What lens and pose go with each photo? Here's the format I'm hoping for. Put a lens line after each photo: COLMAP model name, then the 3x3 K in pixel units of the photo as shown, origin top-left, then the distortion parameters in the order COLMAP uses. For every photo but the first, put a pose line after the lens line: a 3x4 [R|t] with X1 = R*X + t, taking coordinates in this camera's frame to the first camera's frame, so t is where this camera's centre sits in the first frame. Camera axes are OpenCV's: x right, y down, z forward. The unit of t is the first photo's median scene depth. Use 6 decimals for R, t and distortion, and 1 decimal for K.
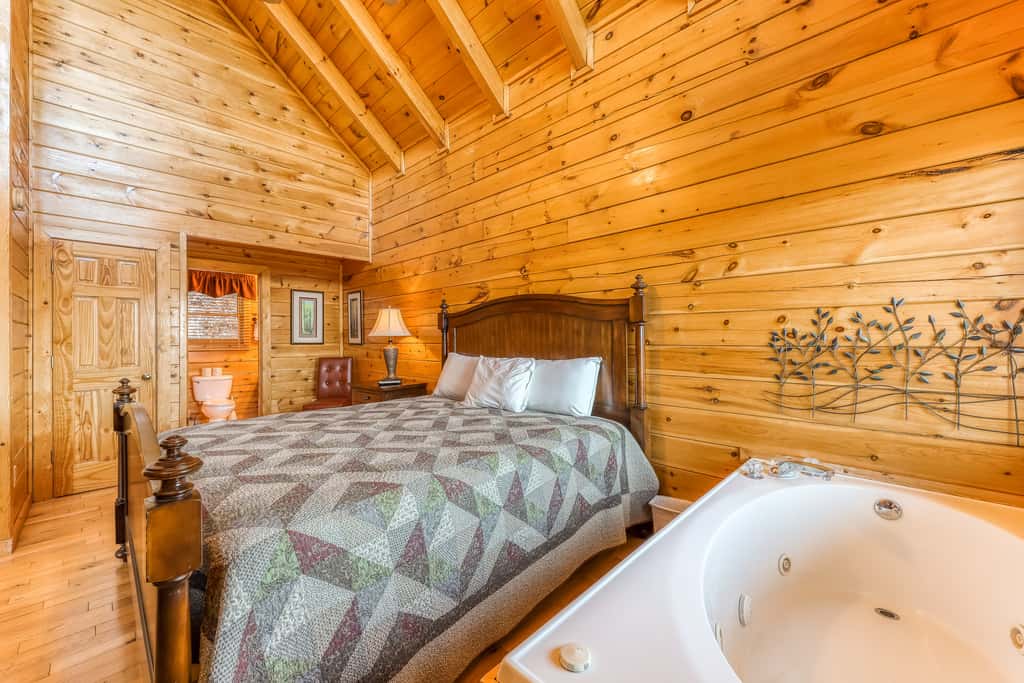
lens RADIAL K [[416.6, 0, 509.3], [0, 416.6, 339.9], [0, 0, 1]] dist [0.002771, -0.000187]
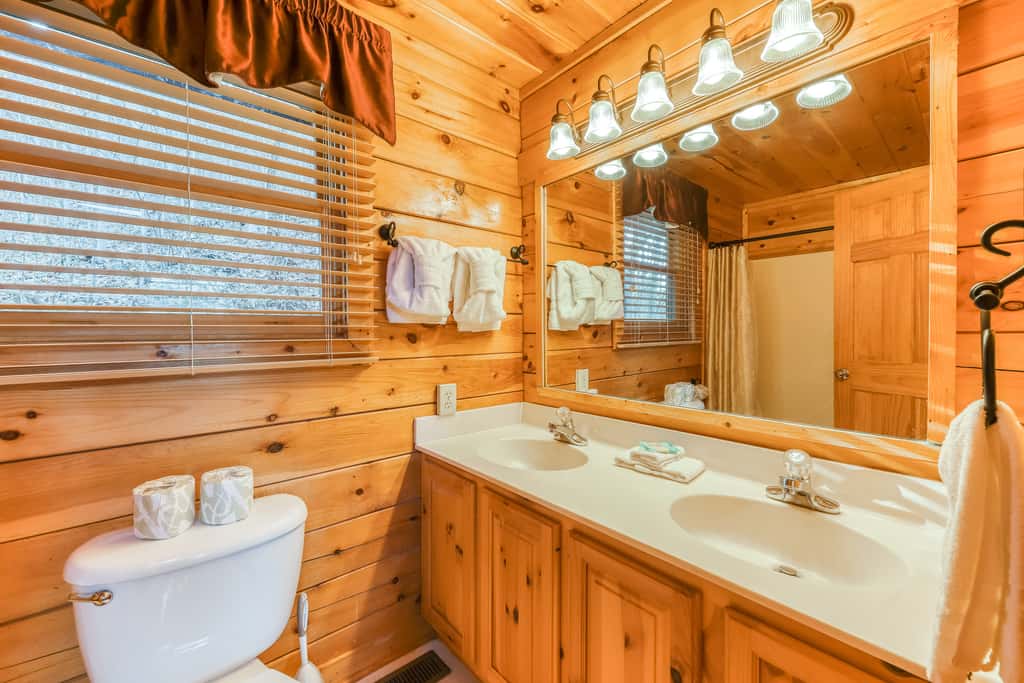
lens RADIAL K [[416.6, 0, 517.1], [0, 416.6, 338.7], [0, 0, 1]] dist [0.002771, -0.000187]
pose [[0.996549, -0.000003, -0.083006, -0.535845], [0.001855, 0.999751, 0.022234, 0.005911], [0.082985, -0.022312, 0.996301, 0.797057]]
